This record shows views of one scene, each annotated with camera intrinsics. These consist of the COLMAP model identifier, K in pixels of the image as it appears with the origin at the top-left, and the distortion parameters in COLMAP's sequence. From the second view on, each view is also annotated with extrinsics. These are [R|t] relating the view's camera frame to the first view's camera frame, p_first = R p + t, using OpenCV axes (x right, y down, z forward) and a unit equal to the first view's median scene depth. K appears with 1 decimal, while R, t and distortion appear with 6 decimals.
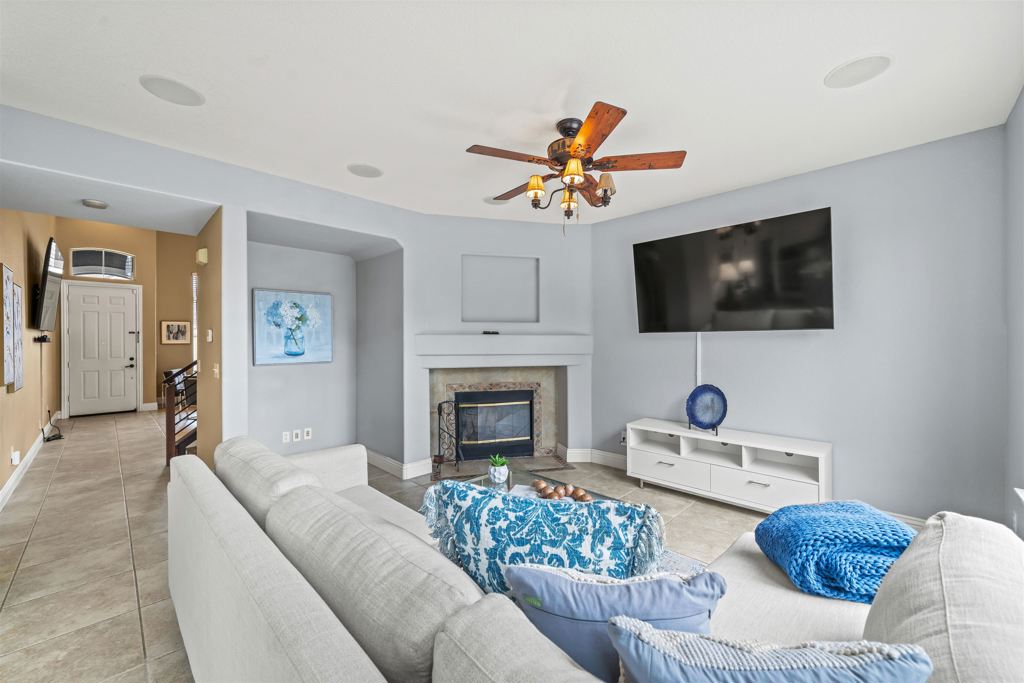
lens RADIAL K [[405.3, 0, 500.7], [0, 405.3, 341.9], [0, 0, 1]] dist [0.001710, 0.000178]
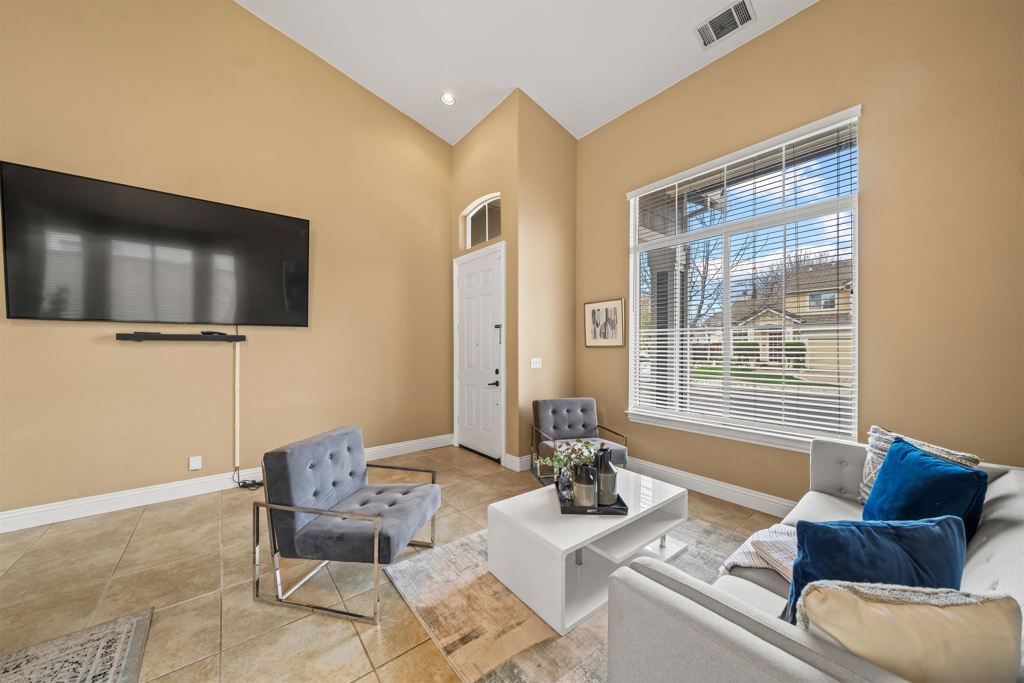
lens RADIAL K [[354.7, 0, 506.3], [0, 354.7, 345.5], [0, 0, 1]] dist [-0.001902, -0.000150]
pose [[-0.107895, -0.003551, -0.994156, -0.390349], [-0.000436, 0.999994, -0.003525, 0.005838], [0.994162, 0.000054, -0.107896, 1.037163]]
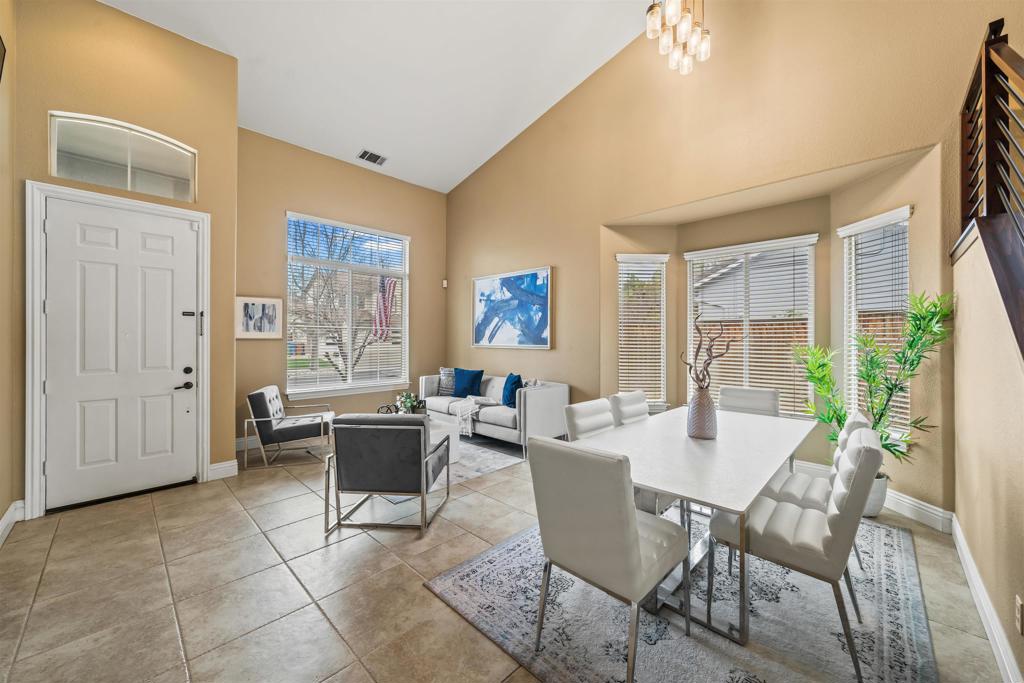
lens RADIAL K [[387.2, 0, 506.1], [0, 387.2, 337.7], [0, 0, 1]] dist [-0.002568, -0.000354]
pose [[0.999851, 0.003298, 0.016920, -0.536022], [-0.003215, 0.999983, -0.004960, 0.005334], [-0.016936, 0.004904, 0.999845, 0.535023]]
